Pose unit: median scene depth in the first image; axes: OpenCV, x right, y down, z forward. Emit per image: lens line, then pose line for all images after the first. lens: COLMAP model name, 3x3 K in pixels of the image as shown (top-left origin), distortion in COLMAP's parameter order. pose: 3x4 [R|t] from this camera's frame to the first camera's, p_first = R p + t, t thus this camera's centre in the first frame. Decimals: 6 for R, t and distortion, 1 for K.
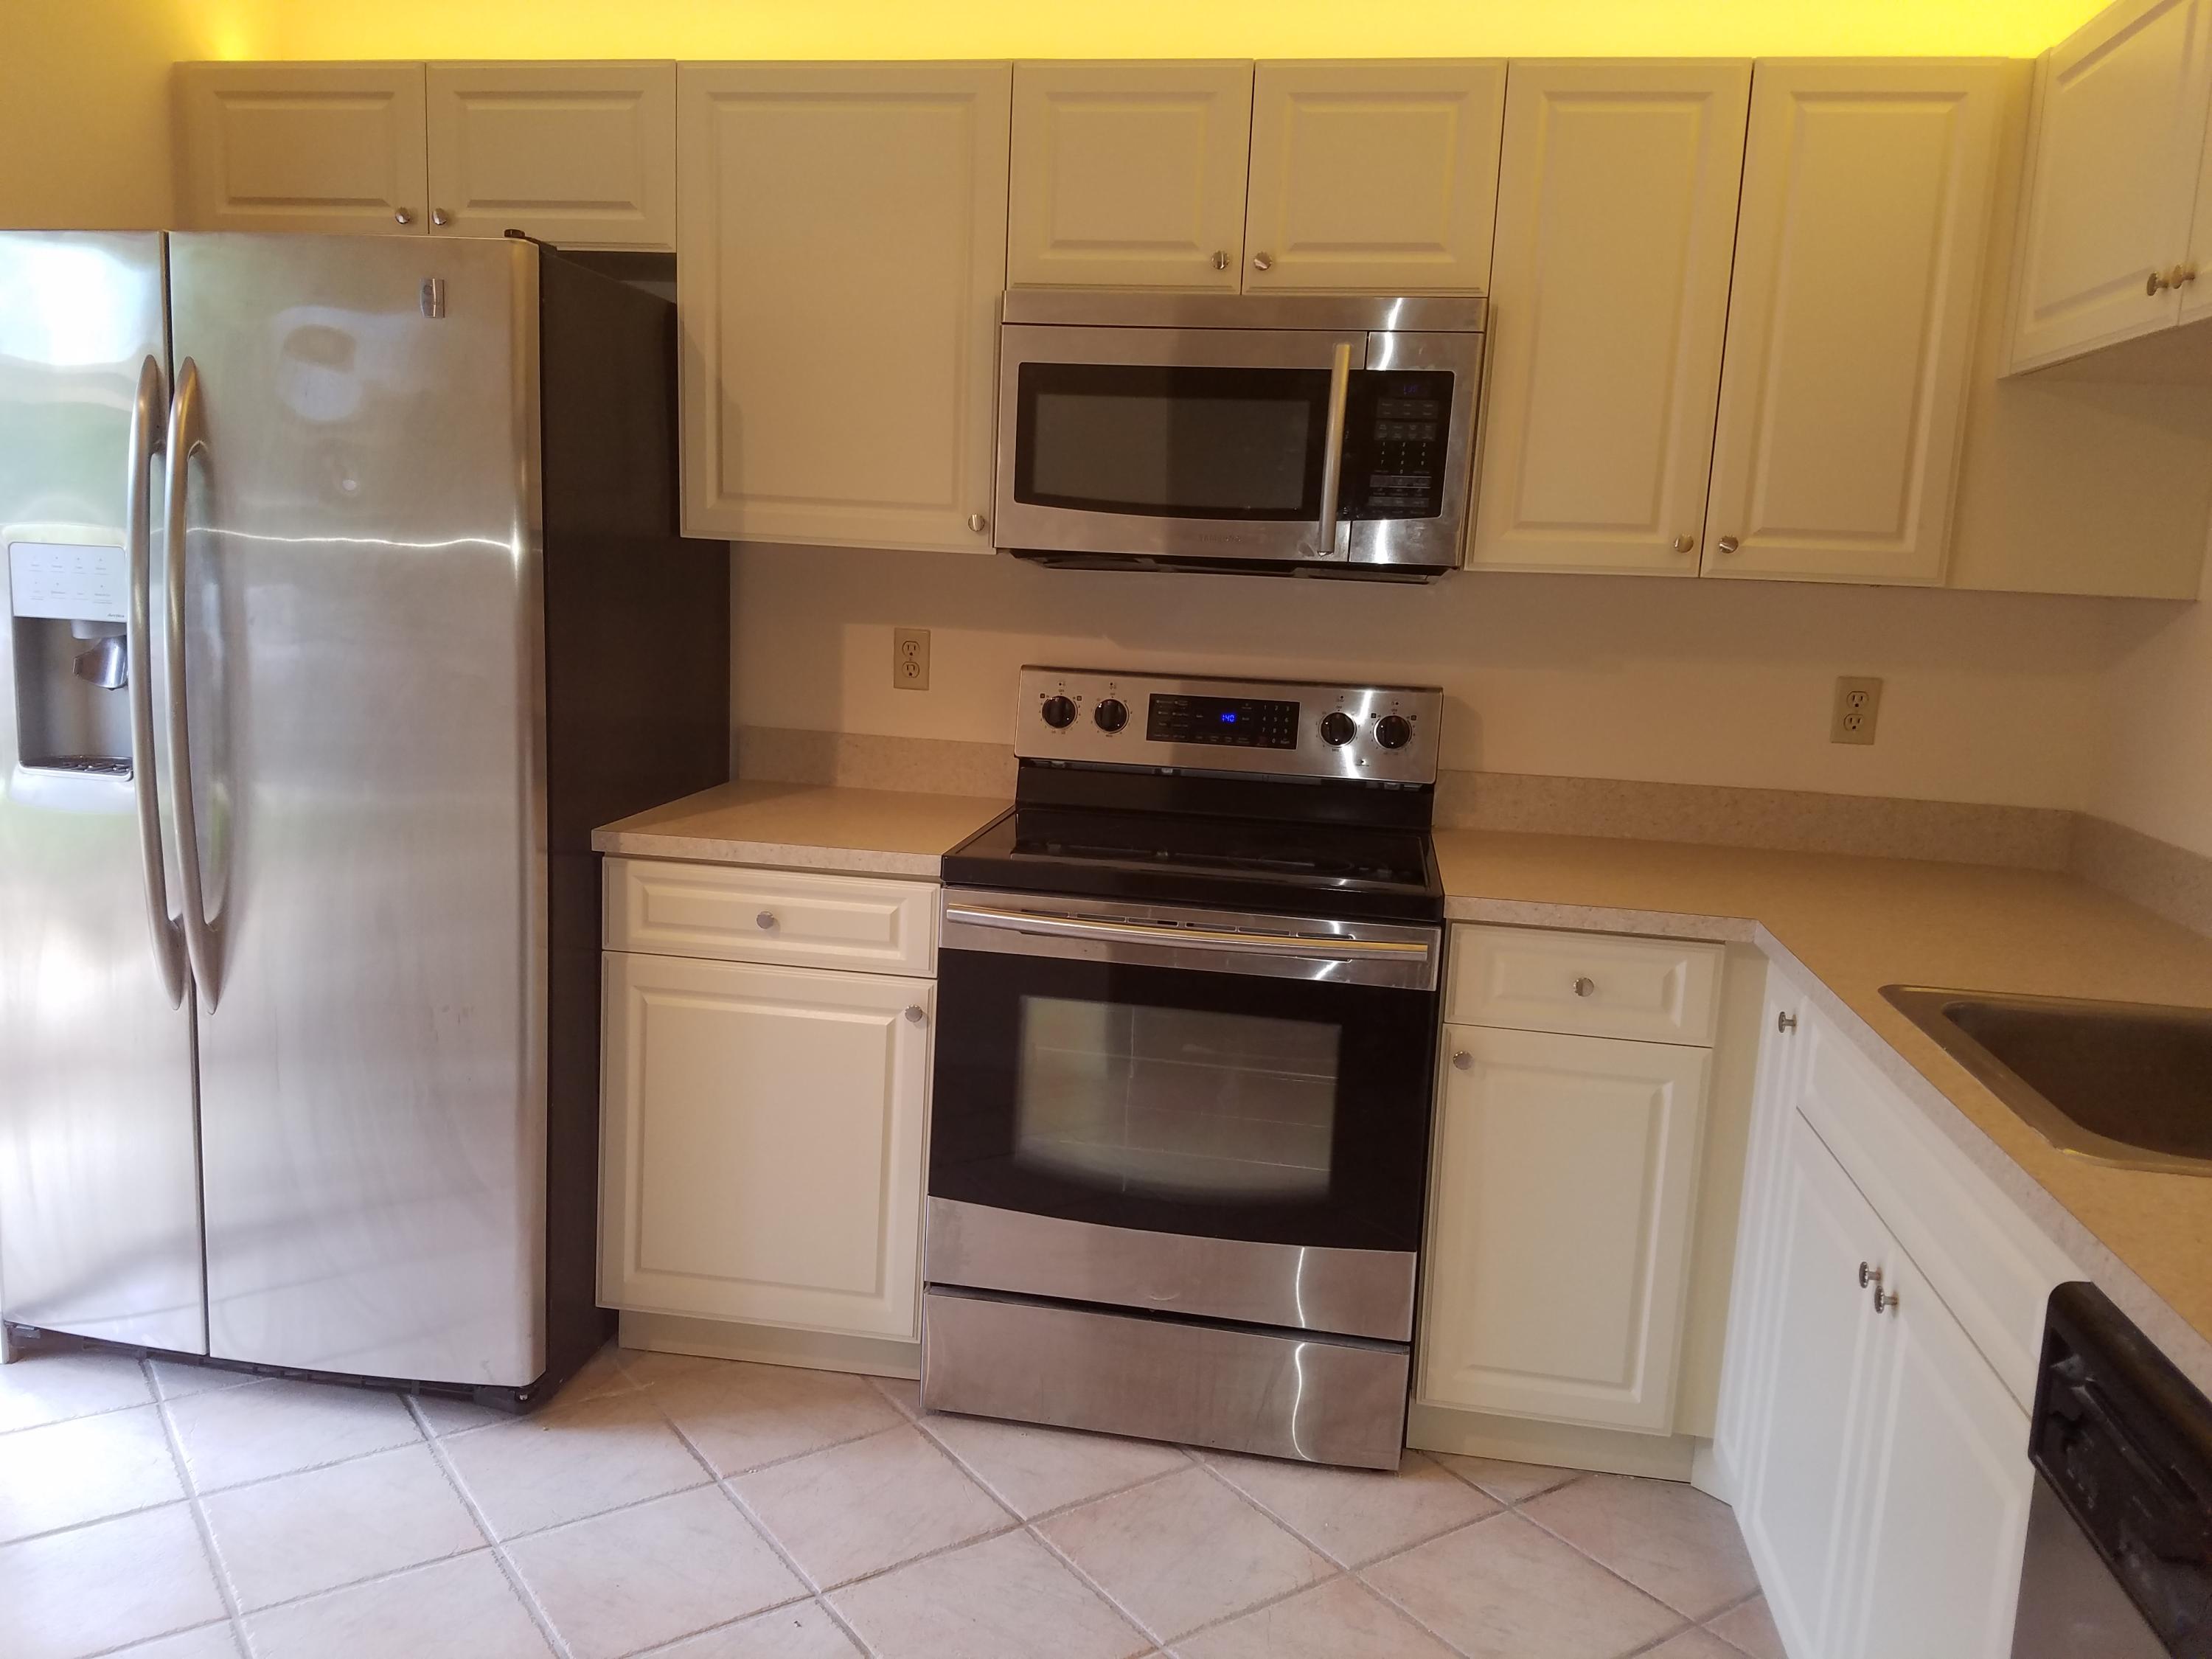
lens RADIAL K [[1663.8, 0, 1096.8], [0, 1663.8, 835.5], [0, 0, 1]] dist [0.276541, -0.595315]
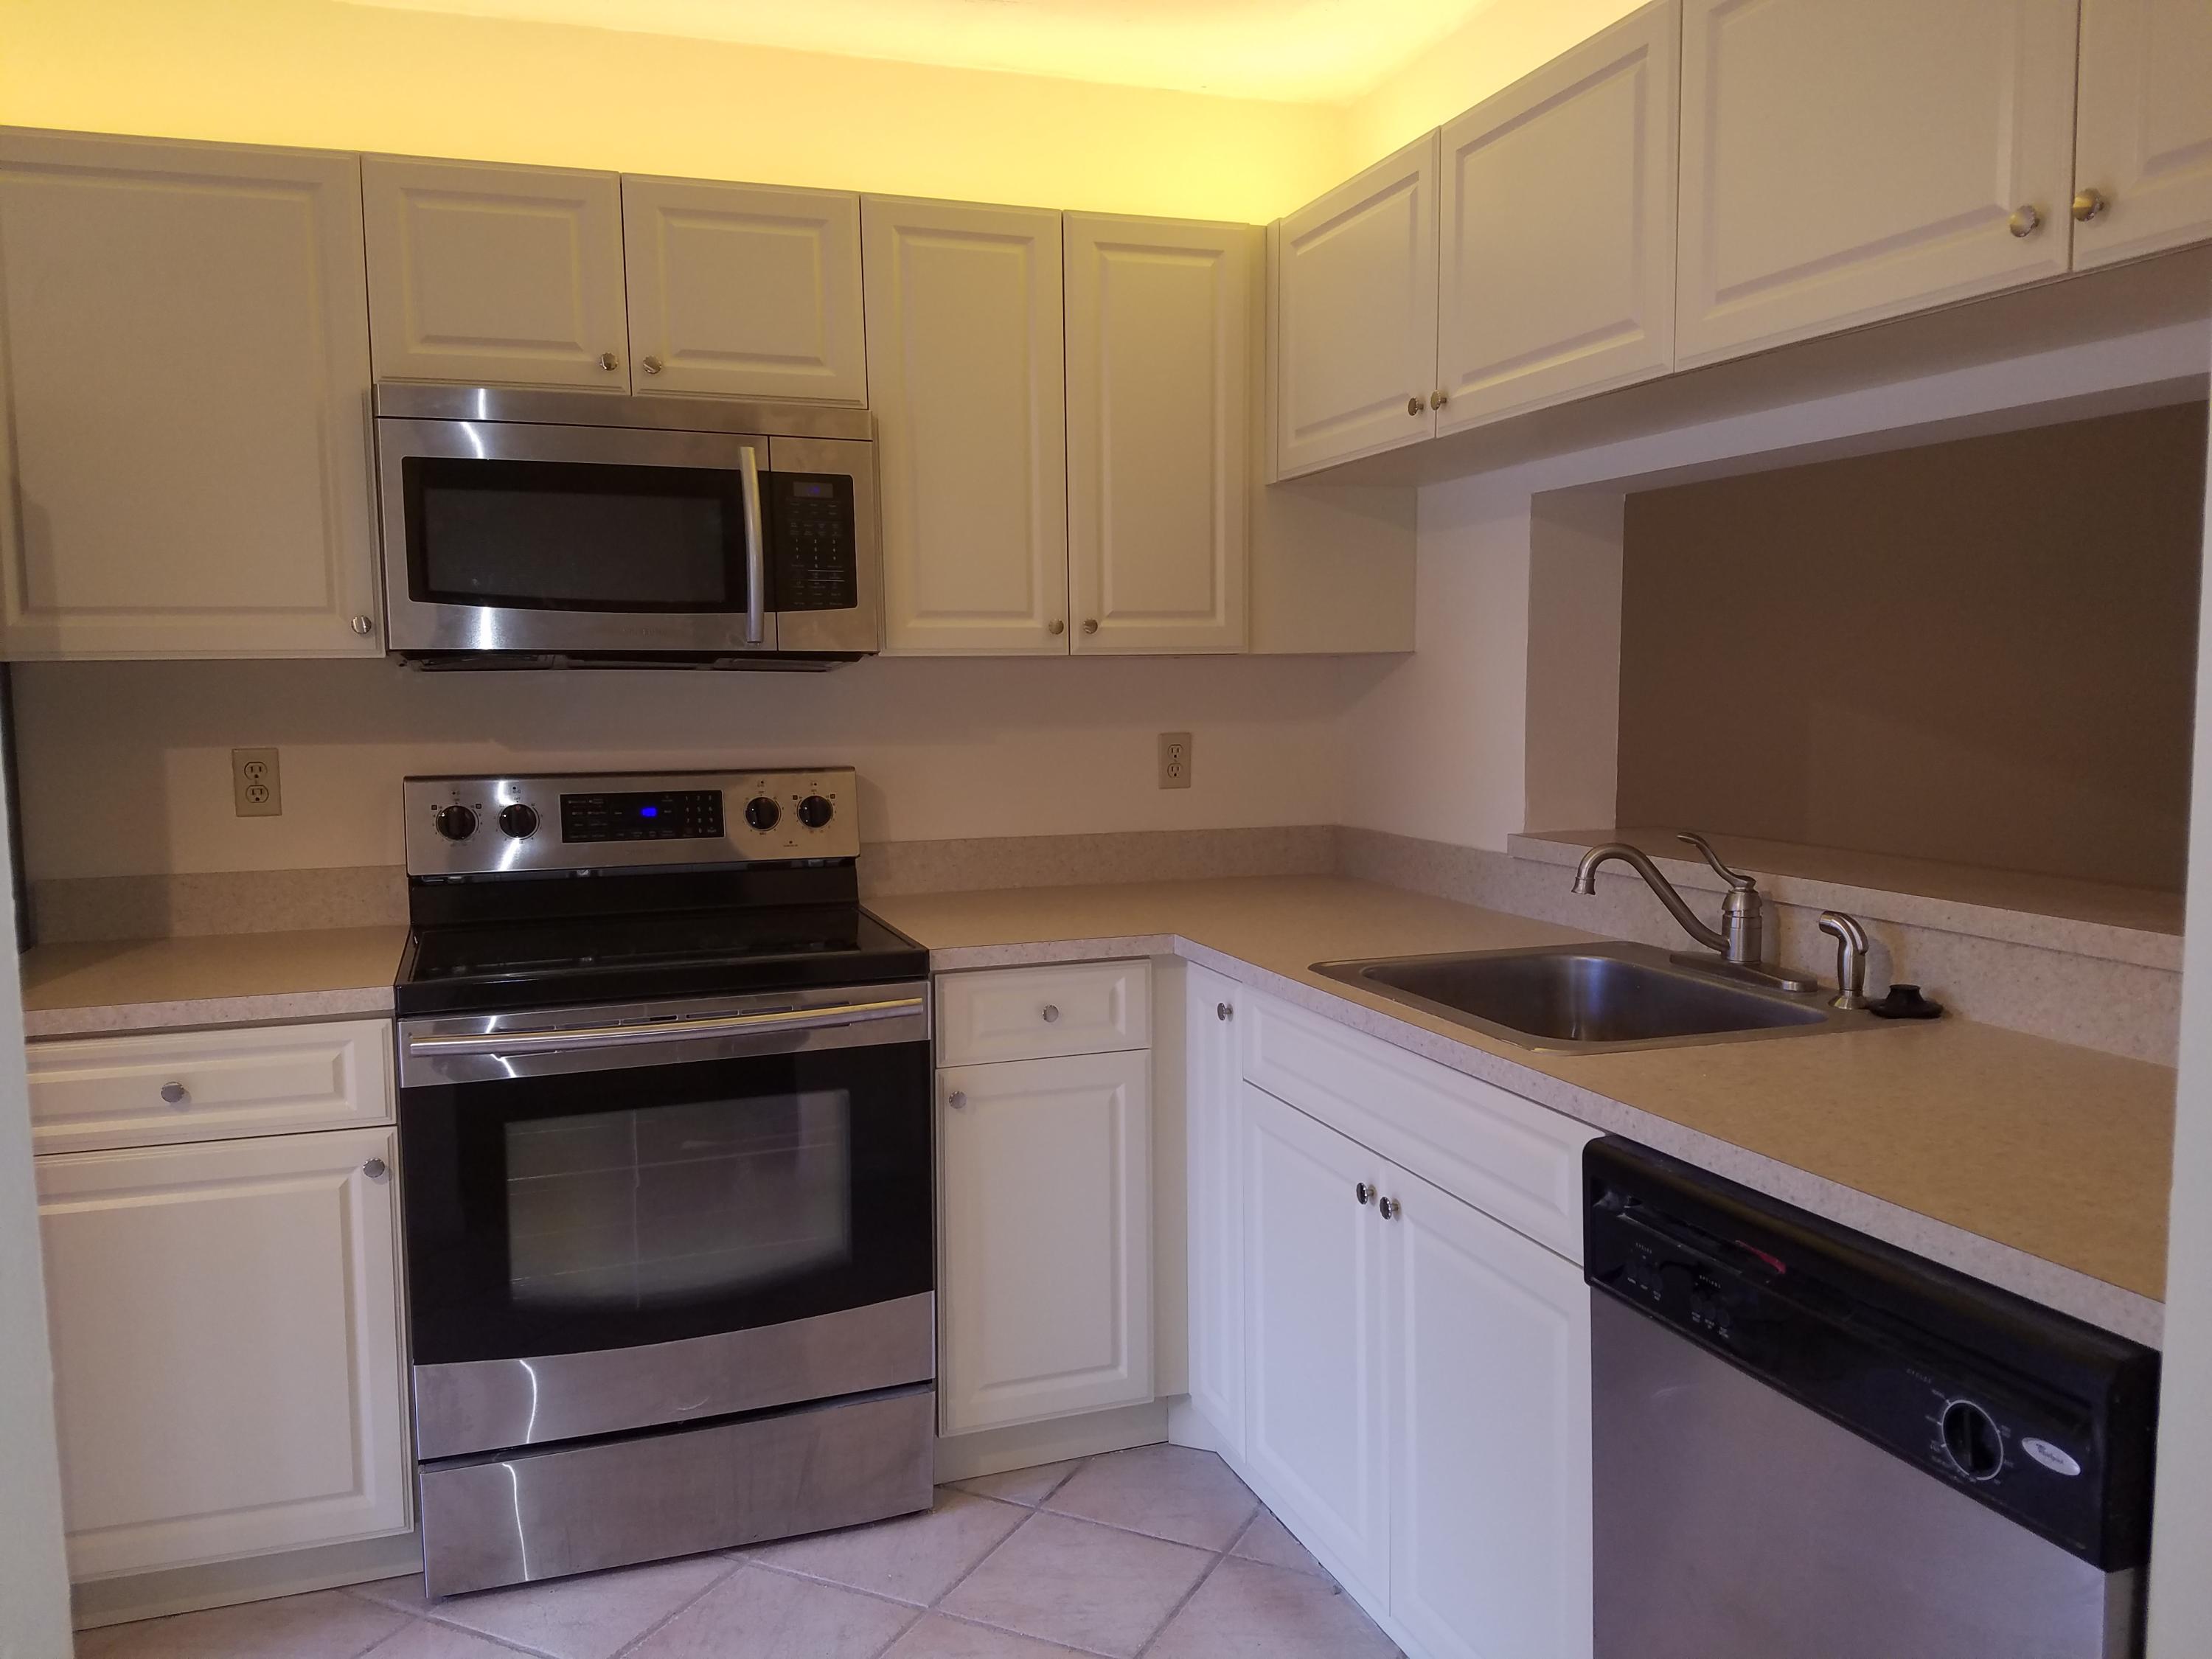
lens RADIAL K [[1663.8, 0, 1096.8], [0, 1663.8, 835.5], [0, 0, 1]] dist [0.276541, -0.595315]
pose [[0.870952, -0.099896, 0.481106, -0.195567], [0.129971, 0.991079, -0.029502, 0.007955], [-0.473867, 0.088225, 0.876166, 0.000344]]
